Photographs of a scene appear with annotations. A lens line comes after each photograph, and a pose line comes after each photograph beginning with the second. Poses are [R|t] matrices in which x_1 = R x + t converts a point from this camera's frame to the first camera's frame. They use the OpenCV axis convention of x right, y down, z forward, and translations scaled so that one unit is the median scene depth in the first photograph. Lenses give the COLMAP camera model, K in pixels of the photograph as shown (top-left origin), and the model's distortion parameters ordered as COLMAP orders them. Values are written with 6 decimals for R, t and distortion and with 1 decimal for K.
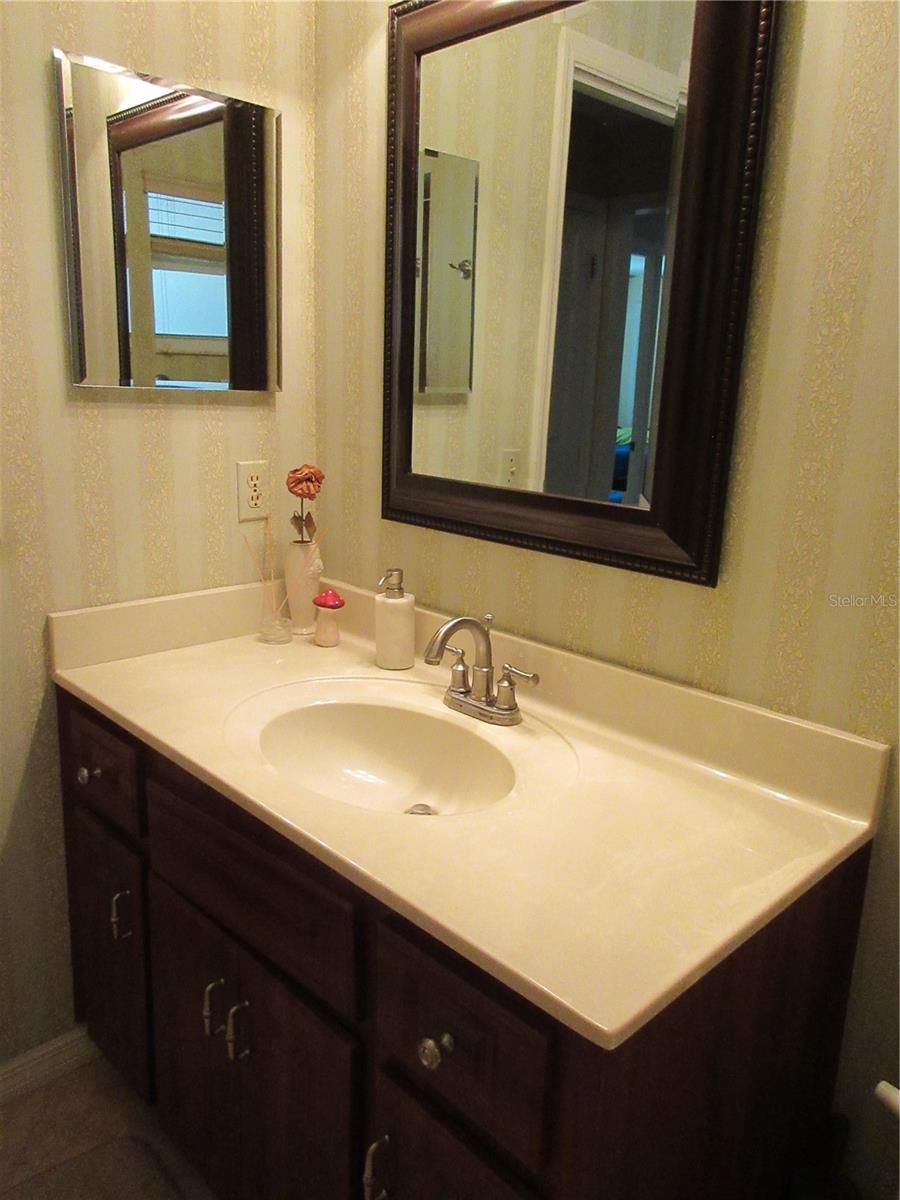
lens RADIAL K [[903.7, 0, 449.8], [0, 903.7, 598.5], [0, 0, 1]] dist [0.024754, -0.015293]
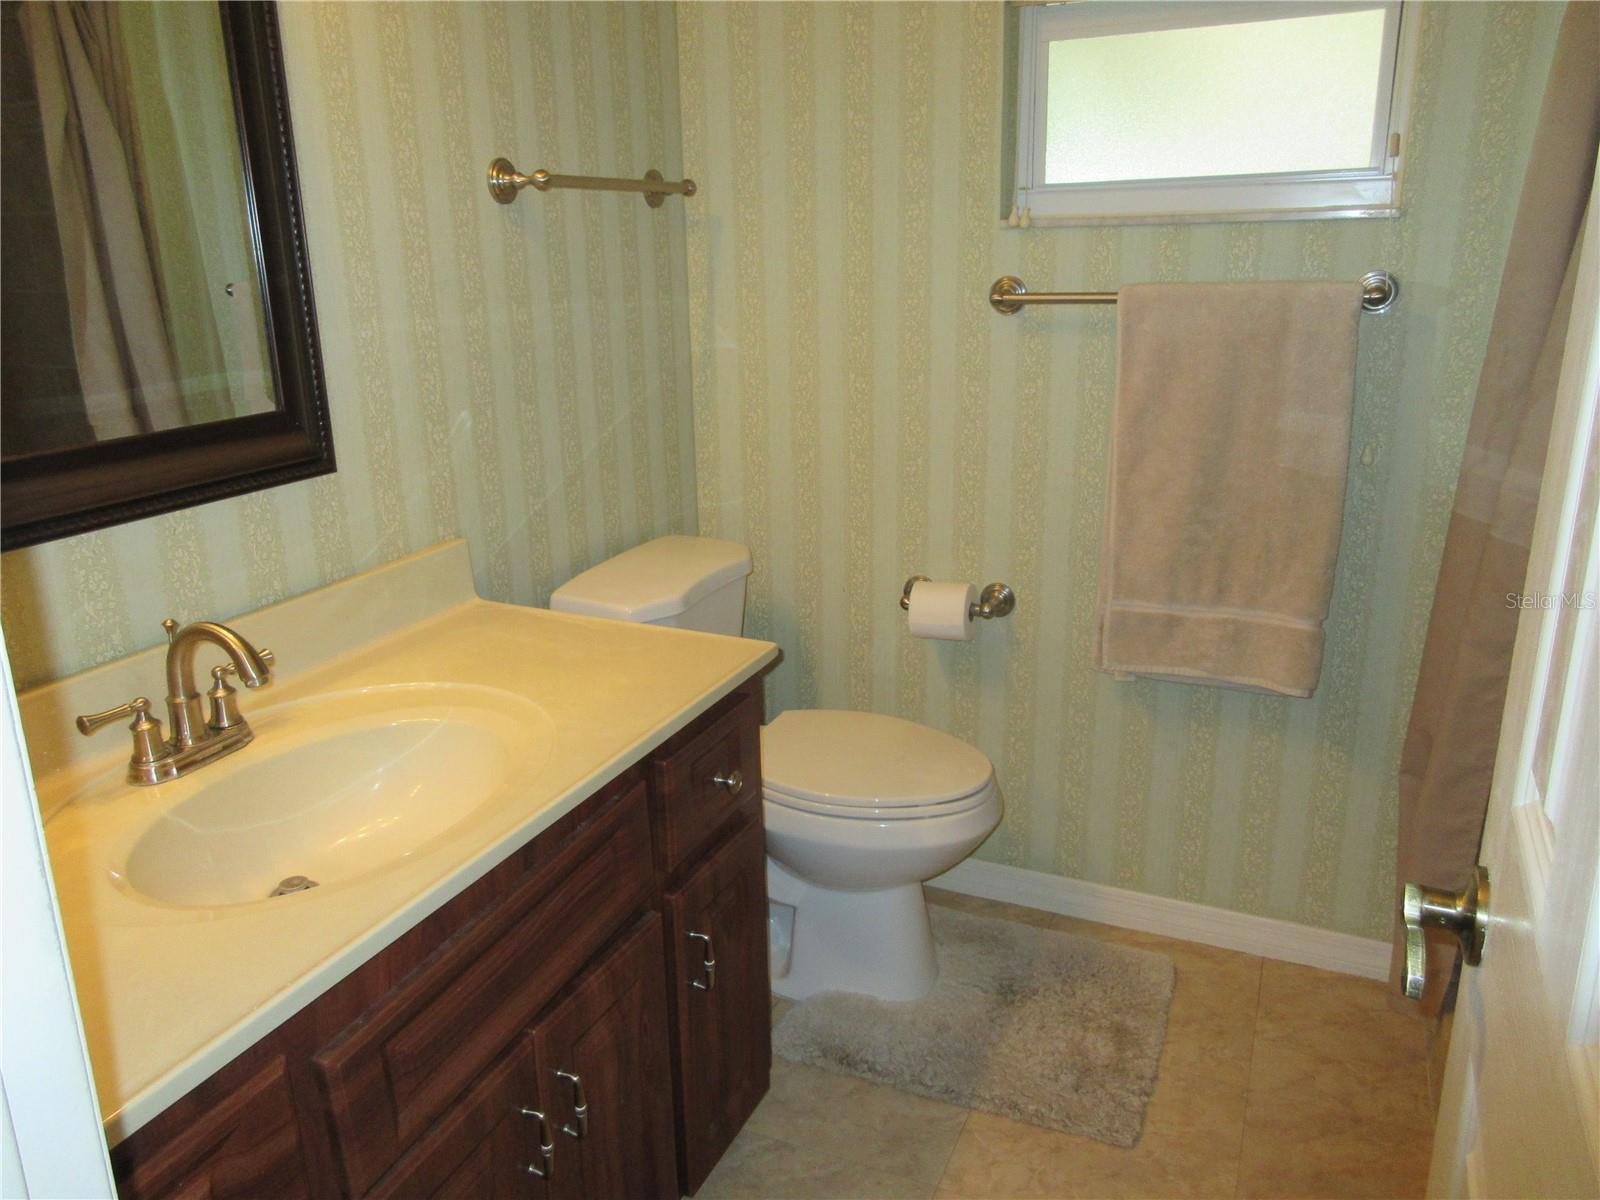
lens RADIAL K [[1204.9, 0, 799.1], [0, 1204.9, 597.3], [0, 0, 1]] dist [0.024754, -0.015293]
pose [[-0.359614, -0.296049, 0.884891, -1.001286], [0.238723, 0.887583, 0.393965, -0.264729], [-0.902047, 0.352919, -0.248514, 0.855218]]
